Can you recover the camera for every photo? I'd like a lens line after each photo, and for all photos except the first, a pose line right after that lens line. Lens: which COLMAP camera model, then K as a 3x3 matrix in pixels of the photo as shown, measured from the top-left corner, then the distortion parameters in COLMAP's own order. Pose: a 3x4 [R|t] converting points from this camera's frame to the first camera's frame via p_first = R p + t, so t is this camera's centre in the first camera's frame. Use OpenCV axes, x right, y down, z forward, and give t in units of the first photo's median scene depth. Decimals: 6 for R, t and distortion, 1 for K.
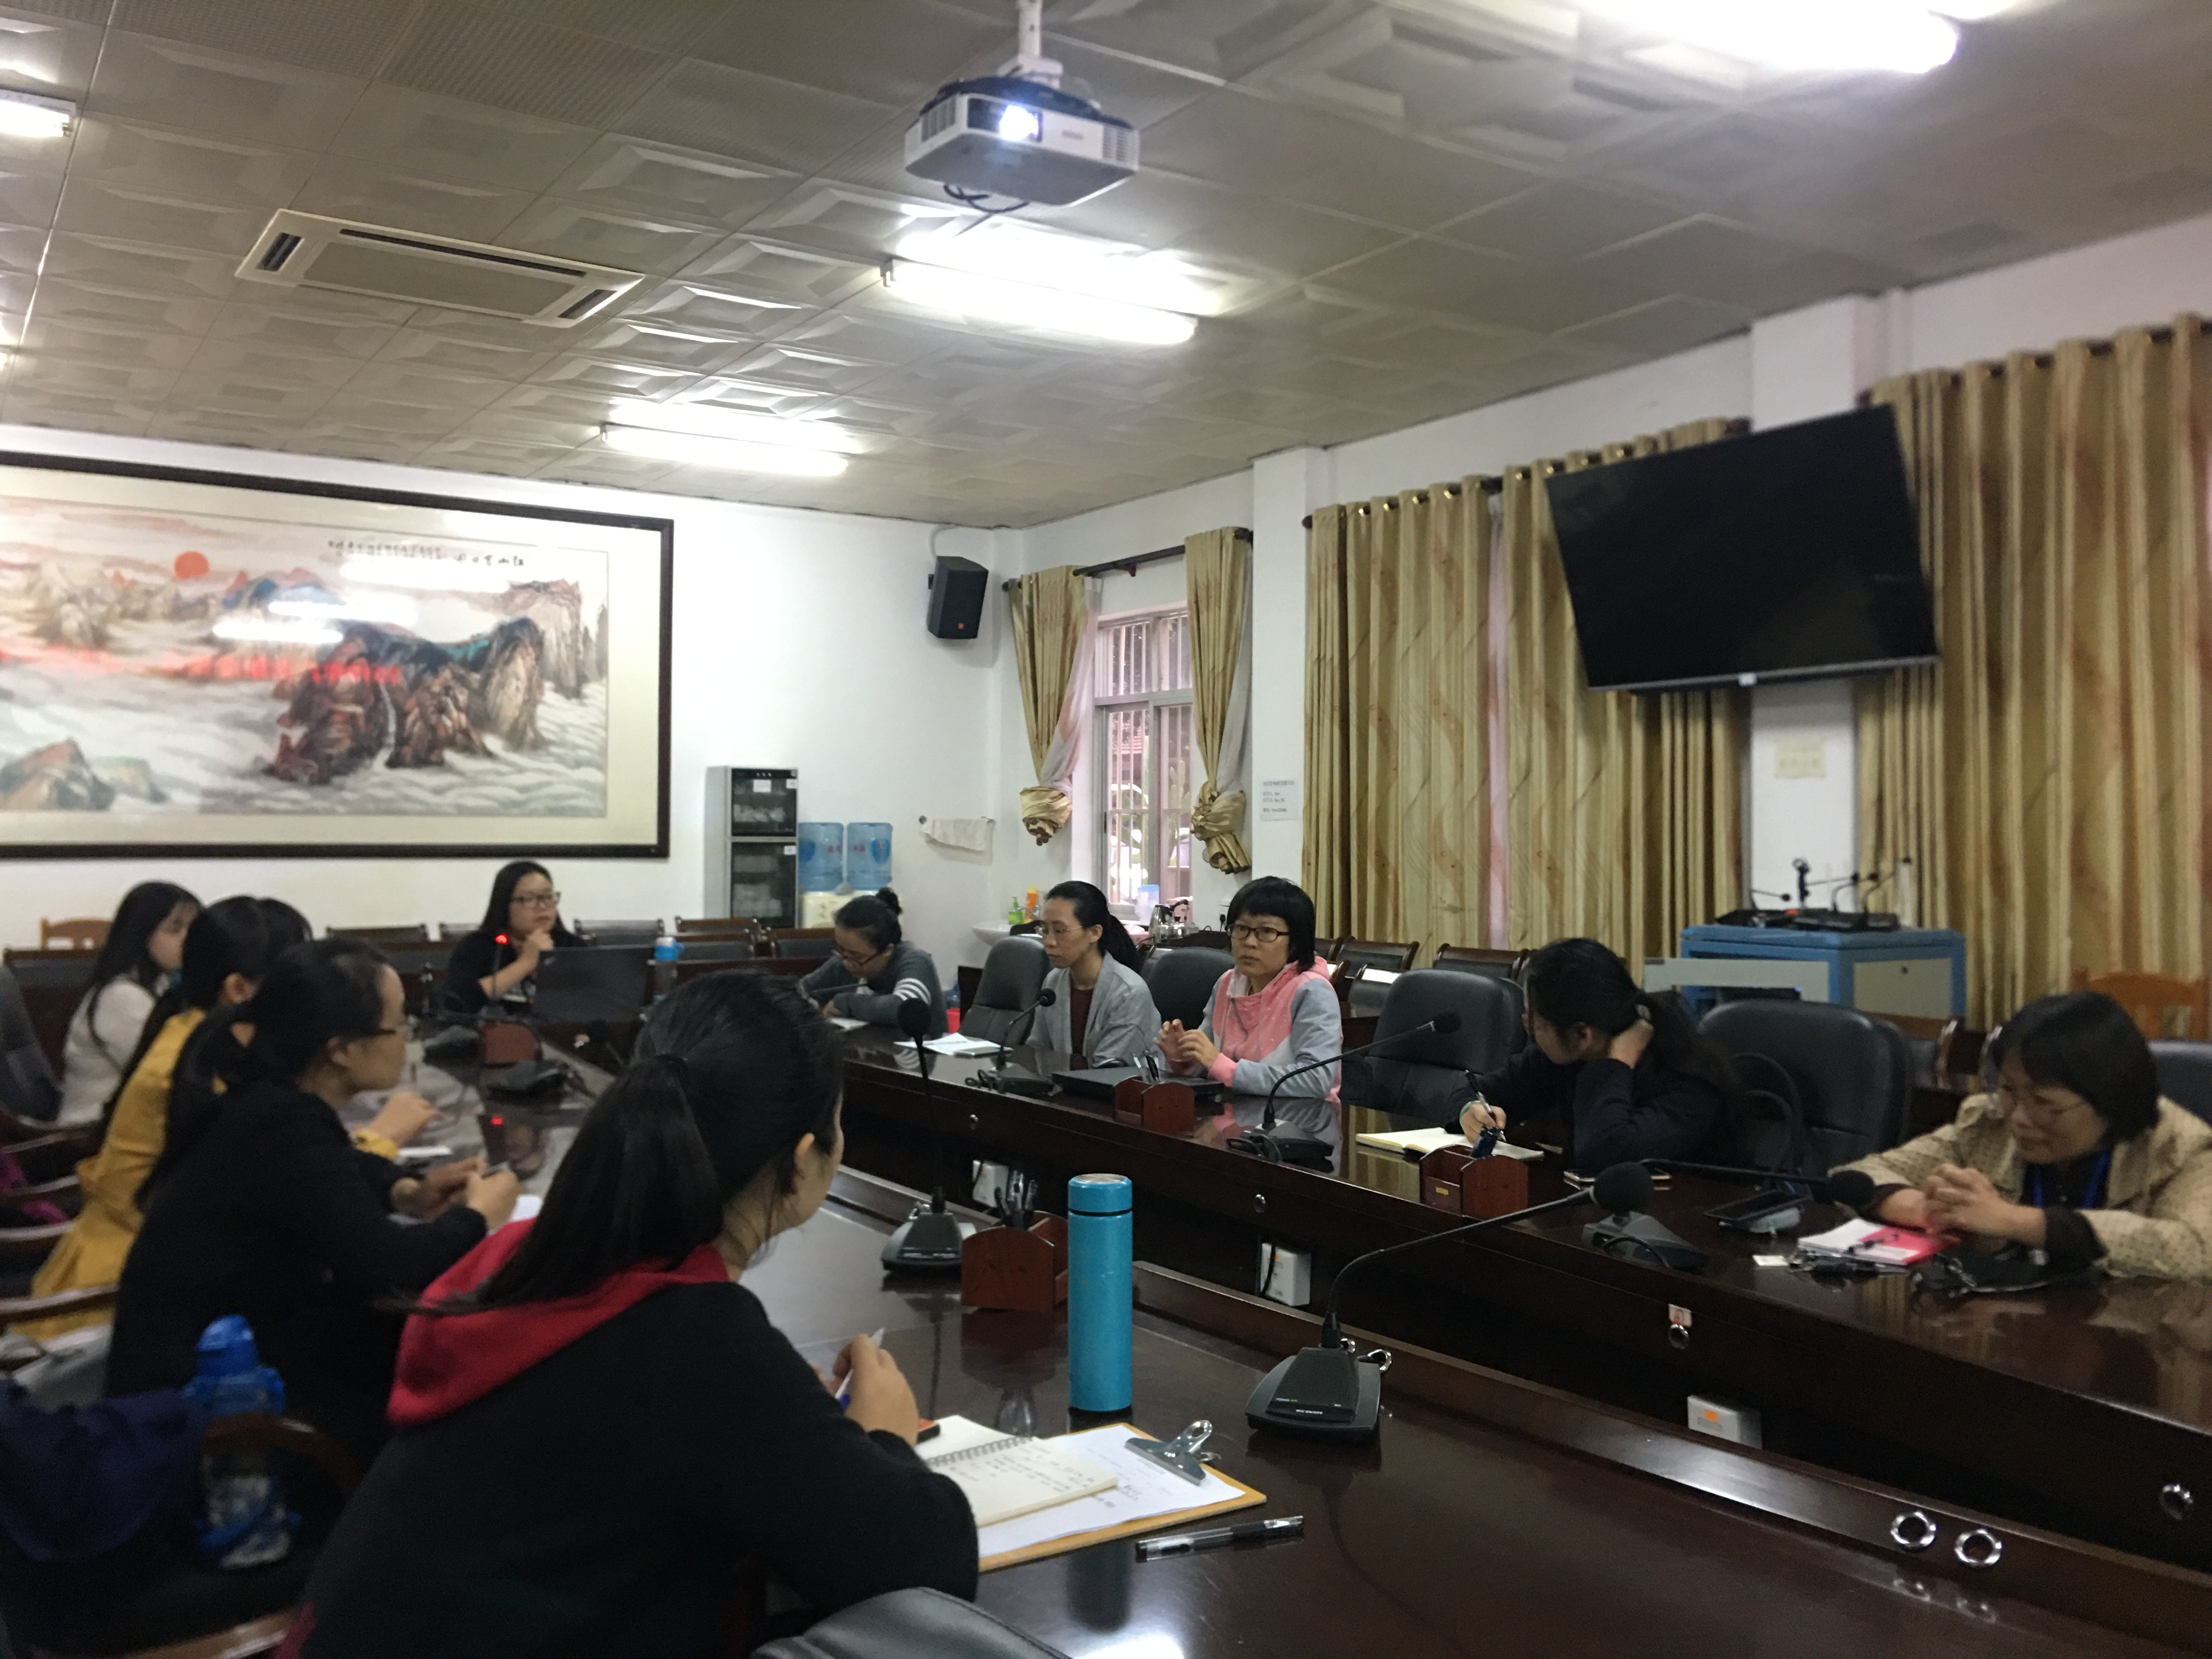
lens RADIAL K [[1849.6, 0, 1105.0], [0, 1849.6, 831.4], [0, 0, 1]] dist [0.018036, 0.007086]
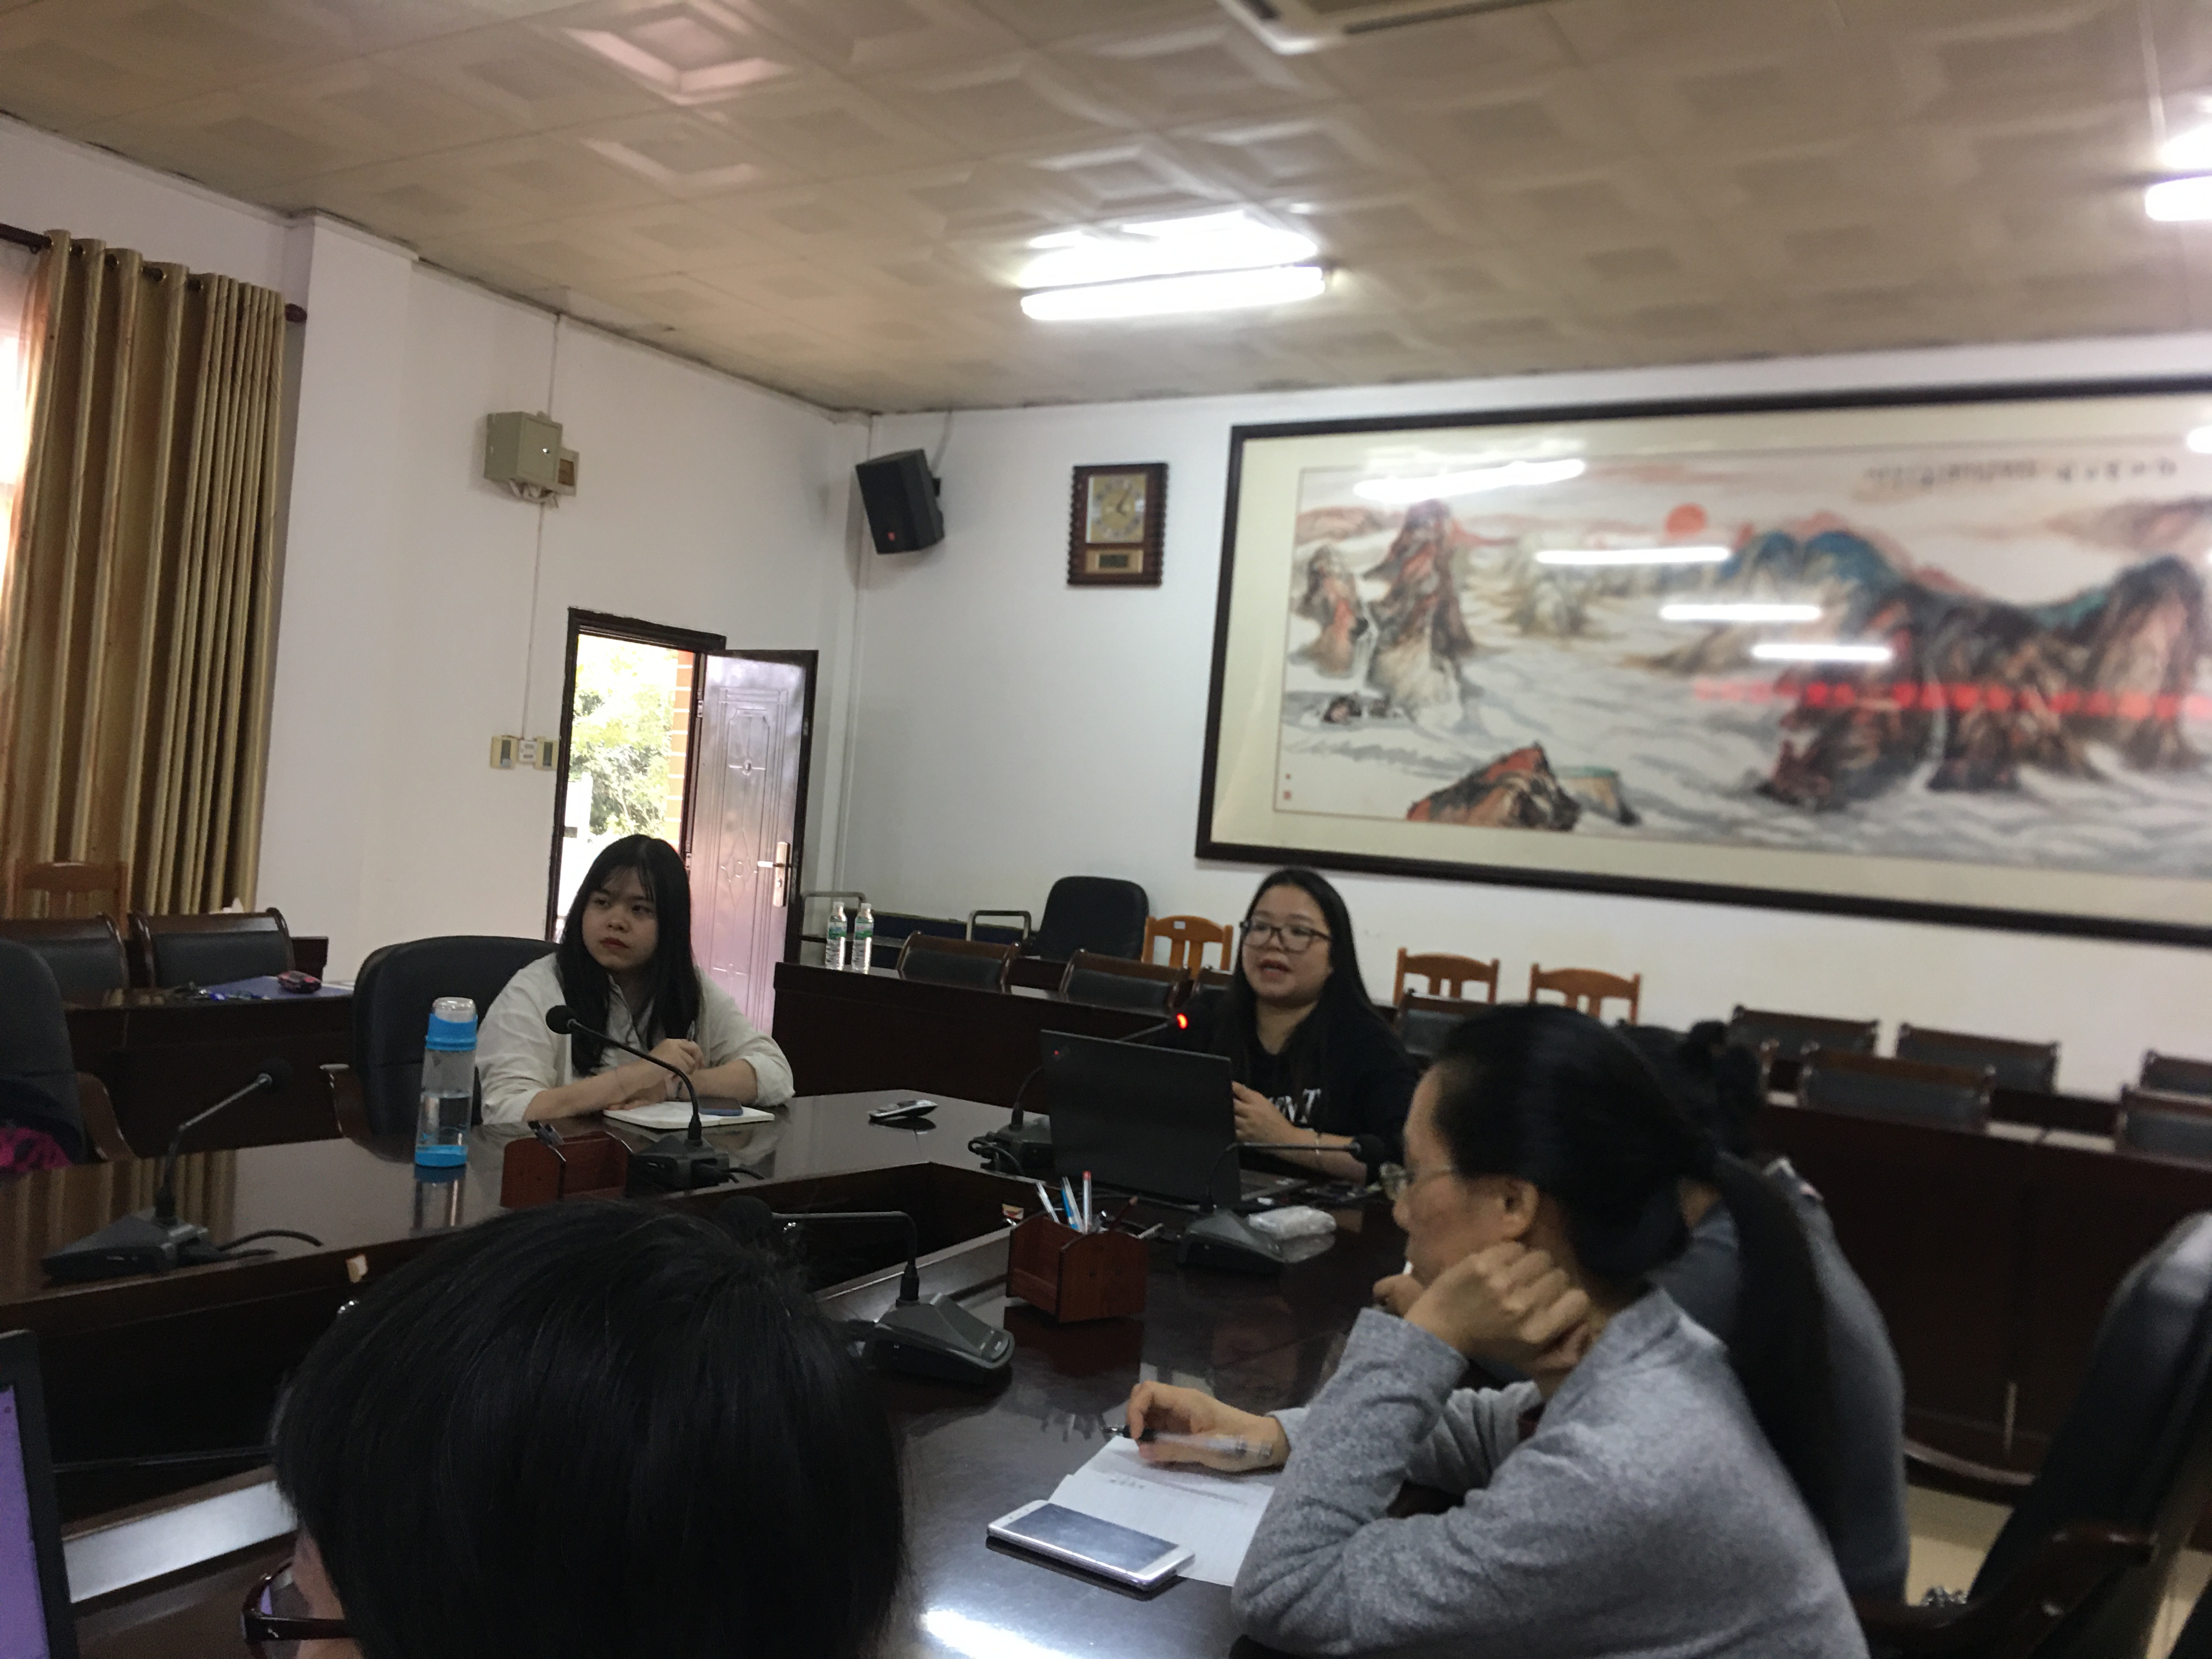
lens RADIAL K [[1849.6, 0, 1108.4], [0, 1849.6, 811.4], [0, 0, 1]] dist [0.018036, 0.007086]
pose [[0.420487, 0.023010, -0.907007, 0.110210], [-0.077830, 0.996908, -0.010792, 0.004428], [0.903954, 0.075130, 0.420978, 0.447965]]
